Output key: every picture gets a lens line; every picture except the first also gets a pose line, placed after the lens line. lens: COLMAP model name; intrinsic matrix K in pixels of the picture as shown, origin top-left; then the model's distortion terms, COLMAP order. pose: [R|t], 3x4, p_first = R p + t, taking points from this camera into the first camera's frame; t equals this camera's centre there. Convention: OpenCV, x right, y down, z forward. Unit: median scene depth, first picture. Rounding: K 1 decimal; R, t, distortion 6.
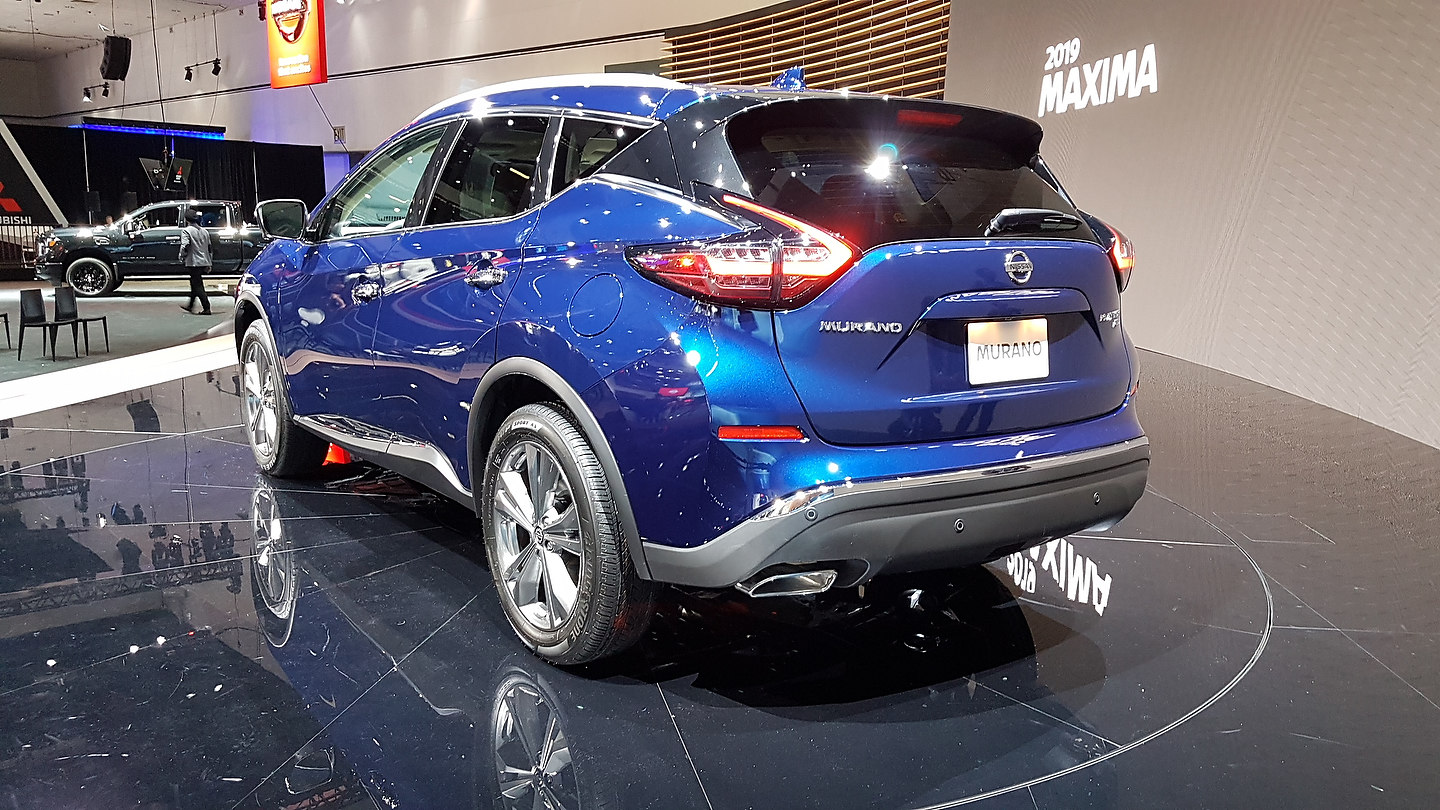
lens RADIAL K [[1176.3, 0, 720.0], [0, 1176.3, 405.0], [0, 0, 1]] dist [0.045669, -0.002806]
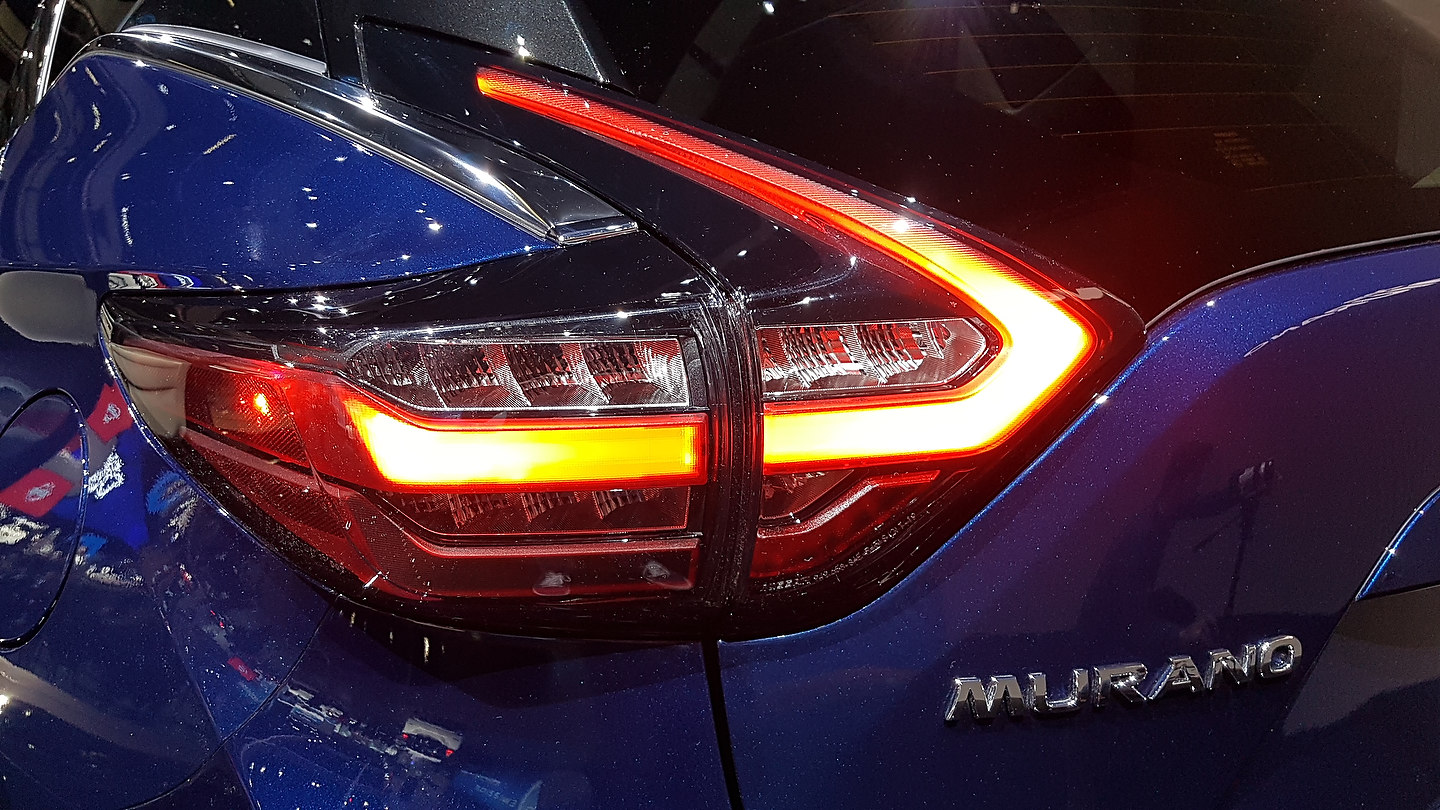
lens RADIAL K [[1176.3, 0, 720.0], [0, 1176.3, 405.0], [0, 0, 1]] dist [0.045669, -0.002806]
pose [[0.998252, -0.045518, 0.037706, 0.037486], [0.042521, 0.996140, 0.076790, -0.127564], [-0.041056, -0.075052, 0.996334, 0.755633]]
